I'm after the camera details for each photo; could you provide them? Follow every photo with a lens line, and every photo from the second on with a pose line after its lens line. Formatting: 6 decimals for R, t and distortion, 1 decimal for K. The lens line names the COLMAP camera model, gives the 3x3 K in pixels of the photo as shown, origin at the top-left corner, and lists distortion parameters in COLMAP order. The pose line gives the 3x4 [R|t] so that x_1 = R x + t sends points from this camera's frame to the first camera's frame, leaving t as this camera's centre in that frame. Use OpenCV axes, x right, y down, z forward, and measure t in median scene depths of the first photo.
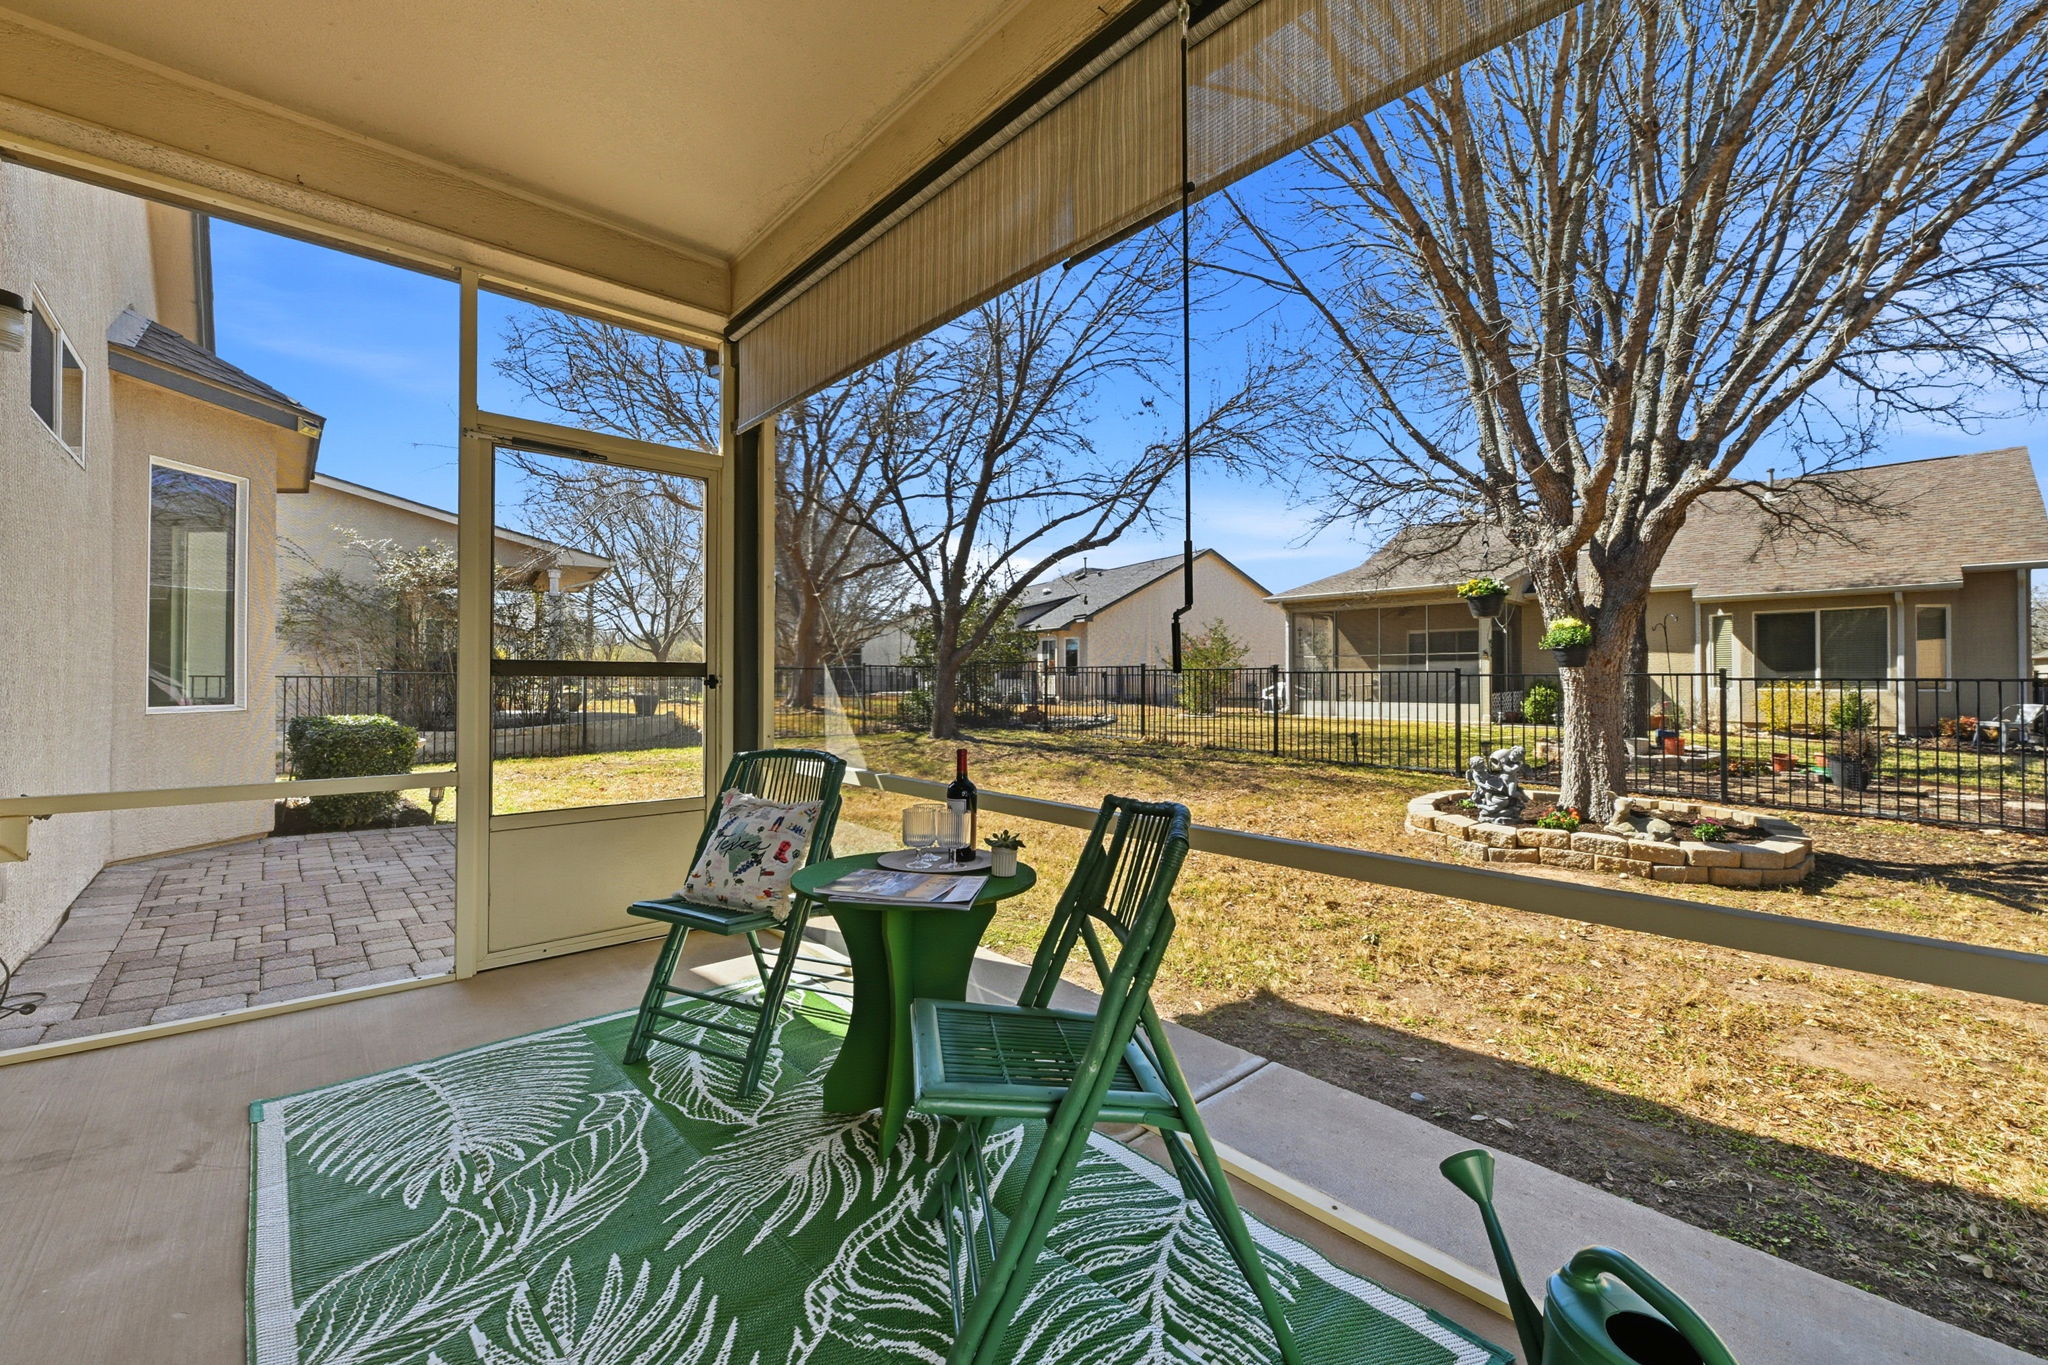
lens RADIAL K [[823.2, 0, 1037.0], [0, 823.2, 676.1], [0, 0, 1]] dist [-0.000559, -0.000202]
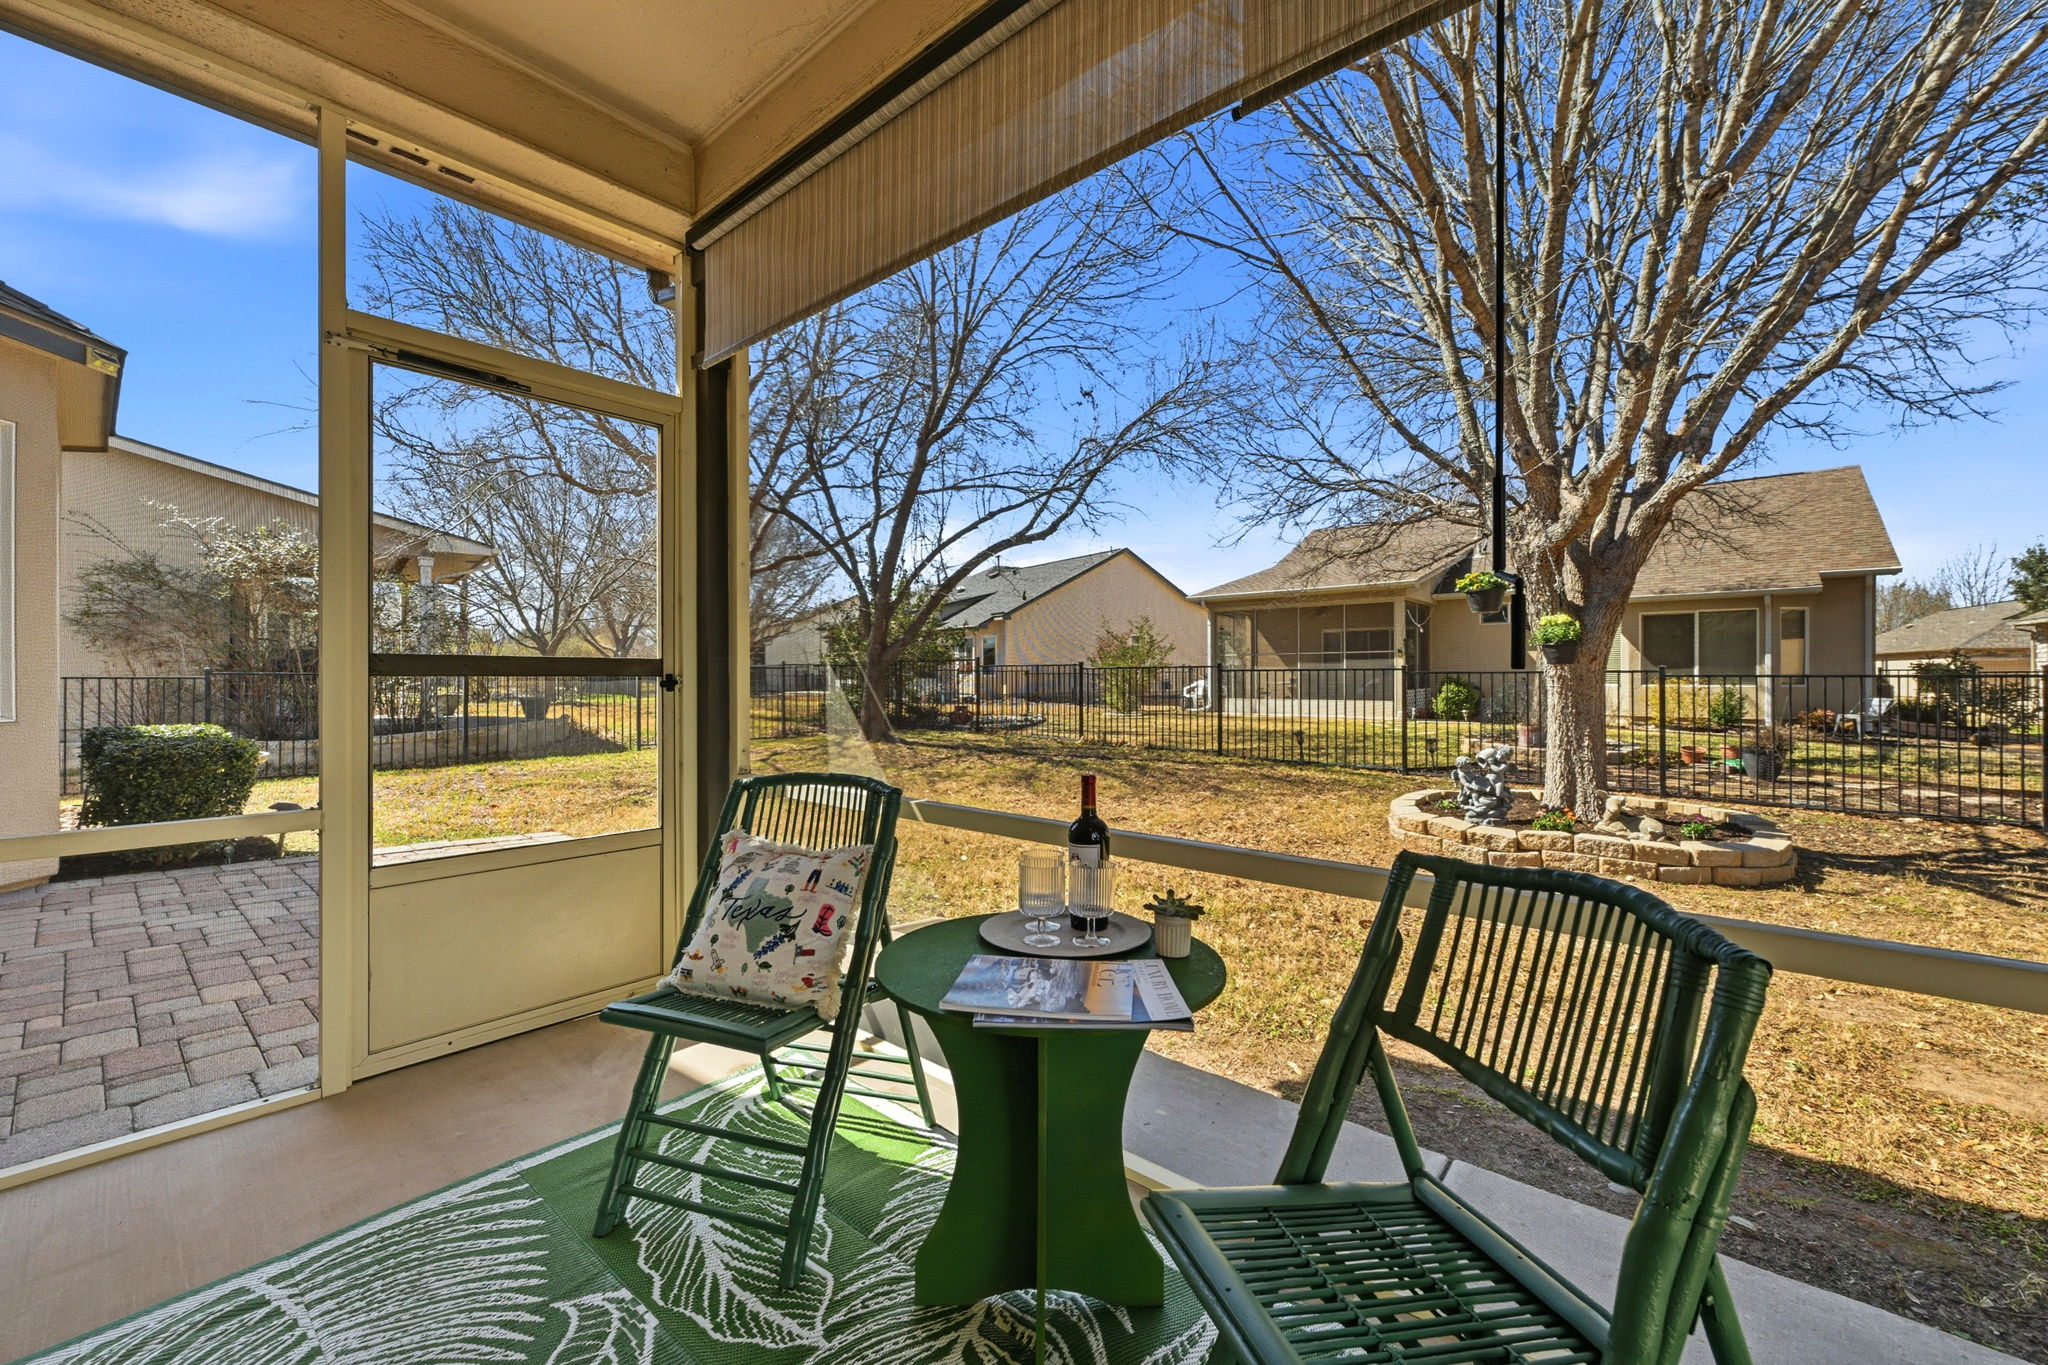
lens RADIAL K [[813.8, 0, 1036.5], [0, 813.8, 680.9], [0, 0, 1]] dist [-0.000246, -0.000592]
pose [[0.992957, -0.003552, 0.118420, -0.082605], [0.002672, 0.999968, 0.007594, 0.000003], [-0.118443, -0.007224, 0.992935, 0.109157]]
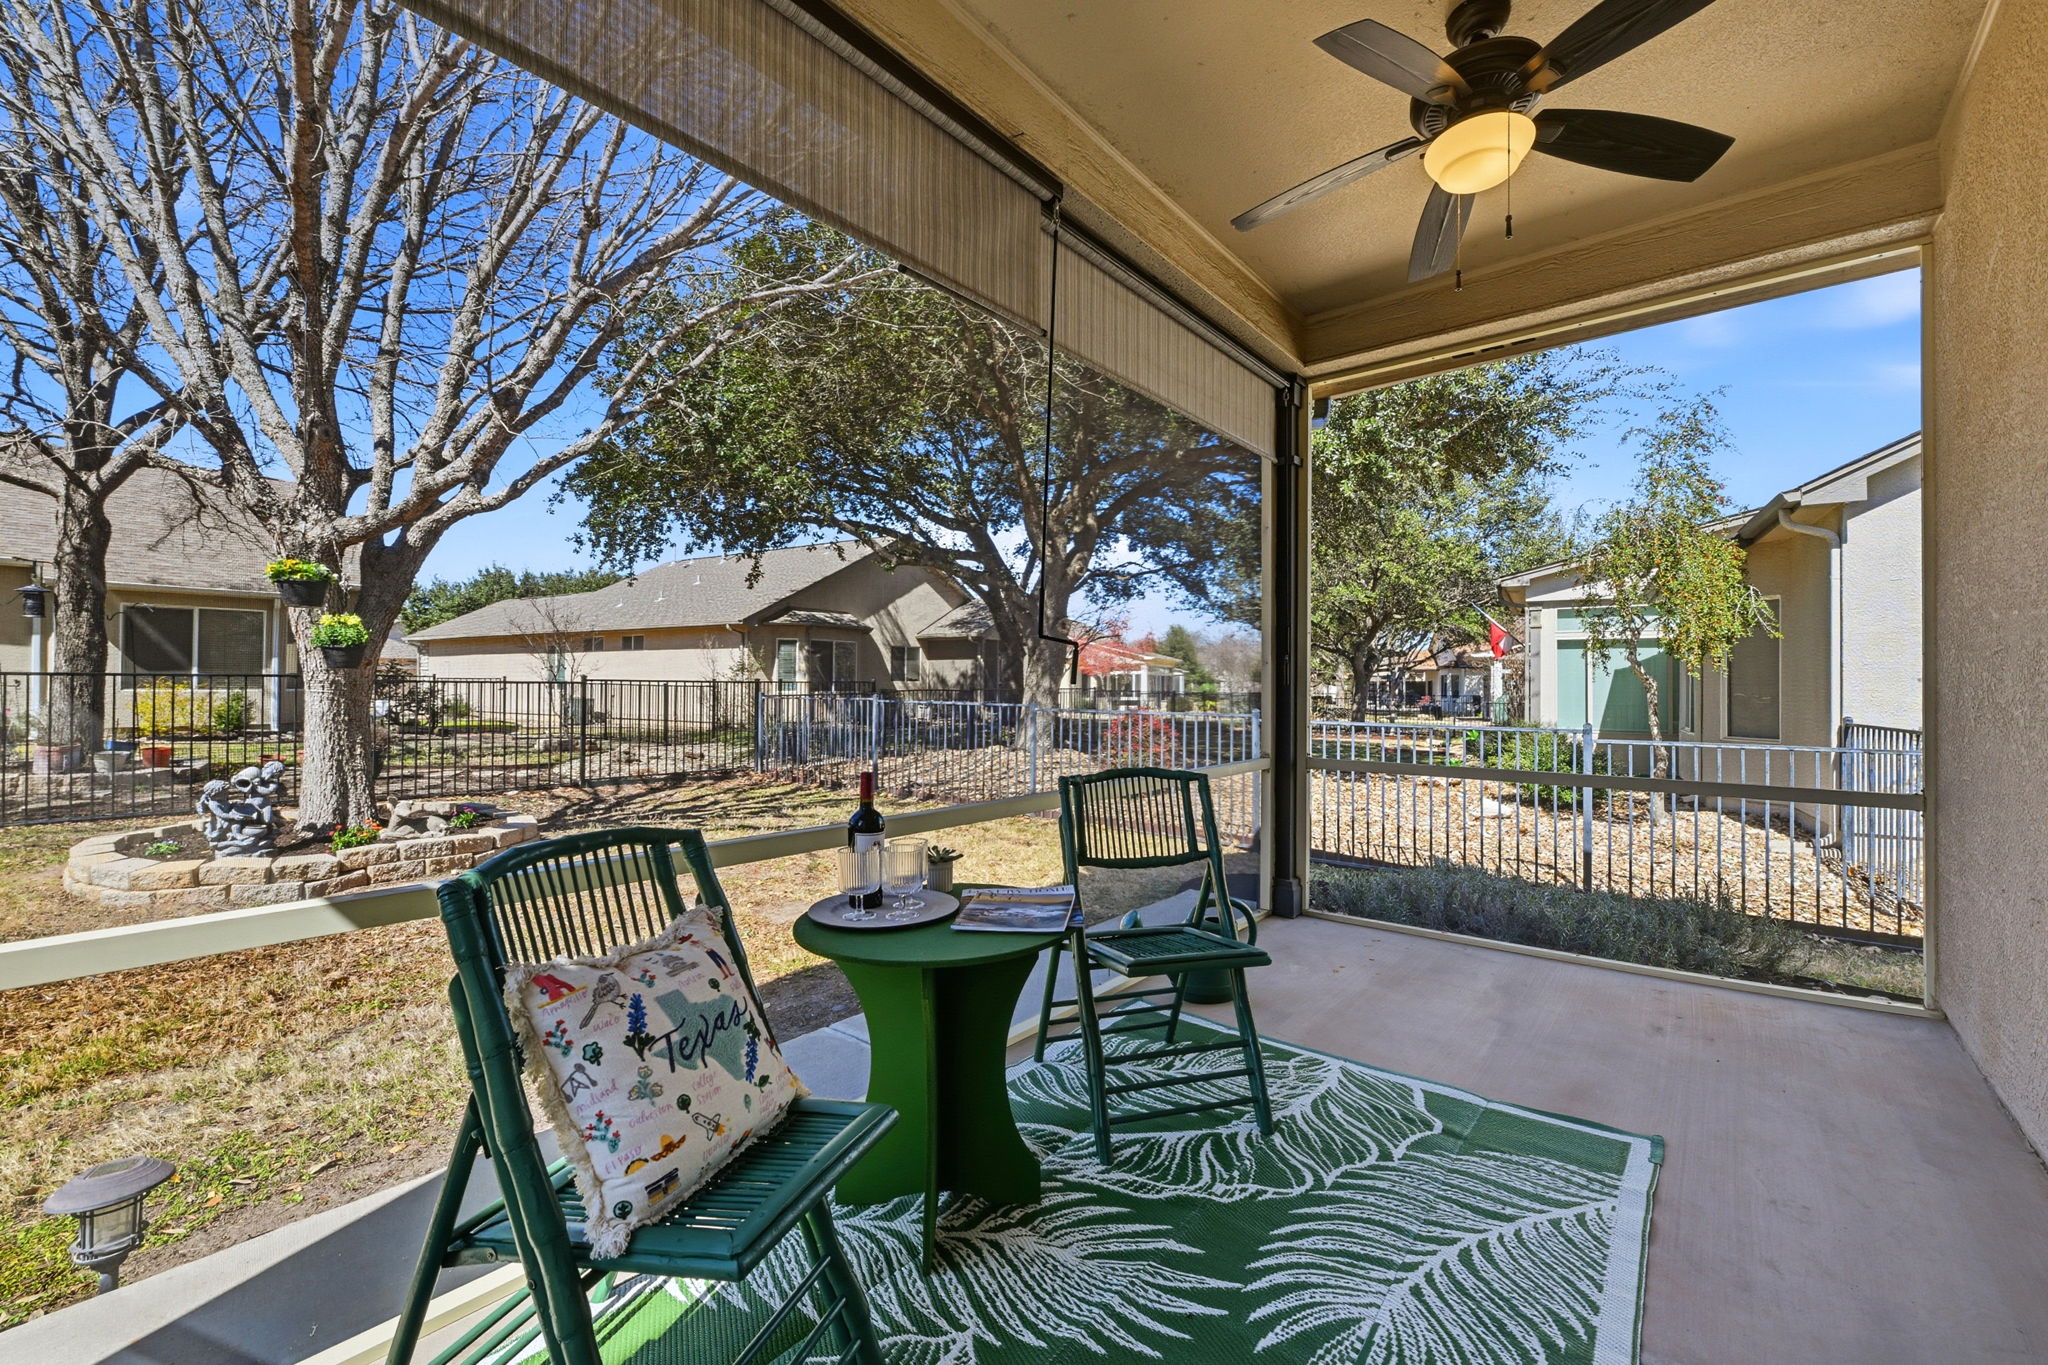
lens RADIAL K [[823.2, 0, 1037.0], [0, 823.2, 676.1], [0, 0, 1]] dist [-0.000559, -0.000202]
pose [[-0.134415, 0.008912, 0.990885, -0.350902], [-0.010342, 0.999892, -0.010396, -0.000861], [-0.990871, -0.011645, -0.134308, 0.351243]]
